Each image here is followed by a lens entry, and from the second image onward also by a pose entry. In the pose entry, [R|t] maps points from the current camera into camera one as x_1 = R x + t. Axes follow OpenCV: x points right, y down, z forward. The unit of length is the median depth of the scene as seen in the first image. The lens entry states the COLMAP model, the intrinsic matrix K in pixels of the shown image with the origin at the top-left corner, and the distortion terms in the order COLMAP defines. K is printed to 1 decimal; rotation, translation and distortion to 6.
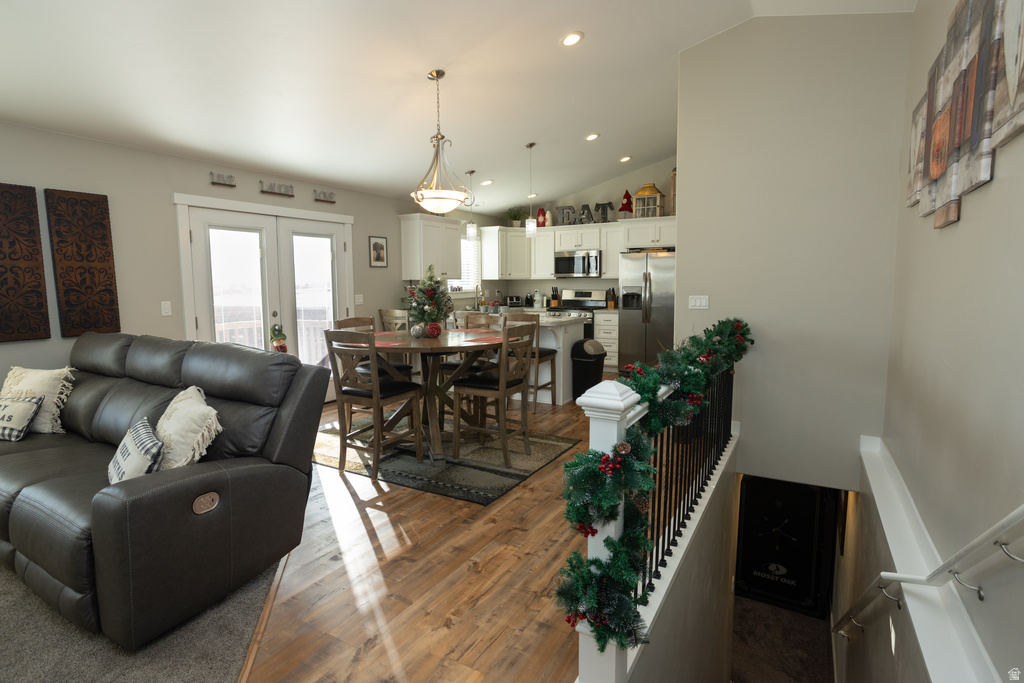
lens RADIAL K [[501.0, 0, 507.8], [0, 501.0, 337.3], [0, 0, 1]] dist [-0.057670, 0.041312]
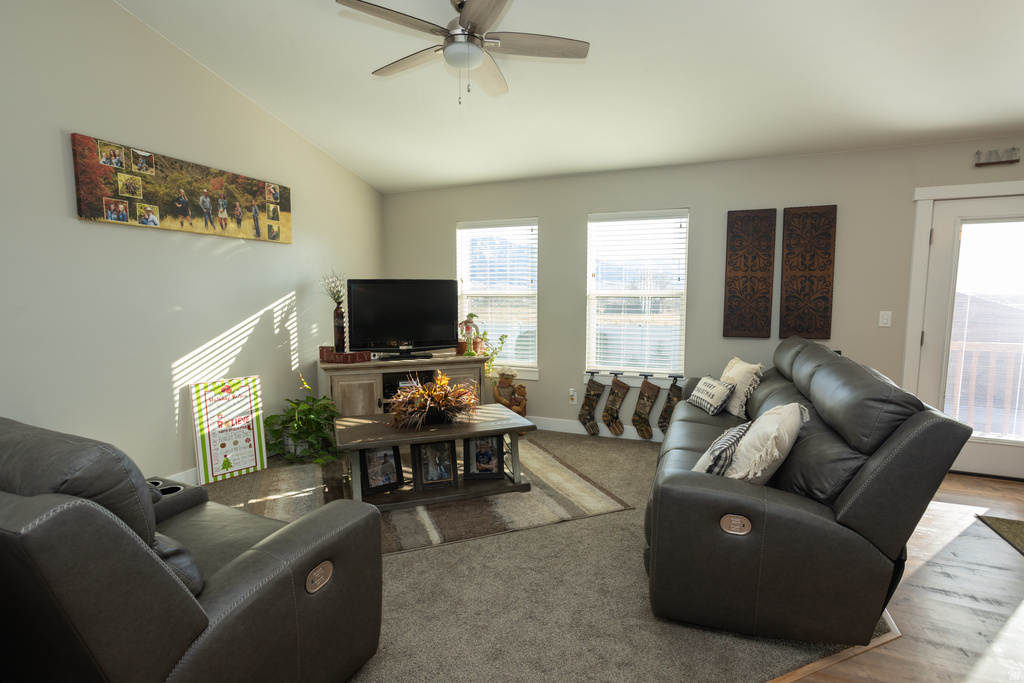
lens RADIAL K [[489.5, 0, 502.8], [0, 489.5, 344.2], [0, 0, 1]] dist [-0.053390, 0.028543]
pose [[0.148277, 0.111912, -0.982593, 0.102910], [-0.110368, 0.989242, 0.096014, -0.024427], [0.982768, 0.094210, 0.159033, 0.211929]]
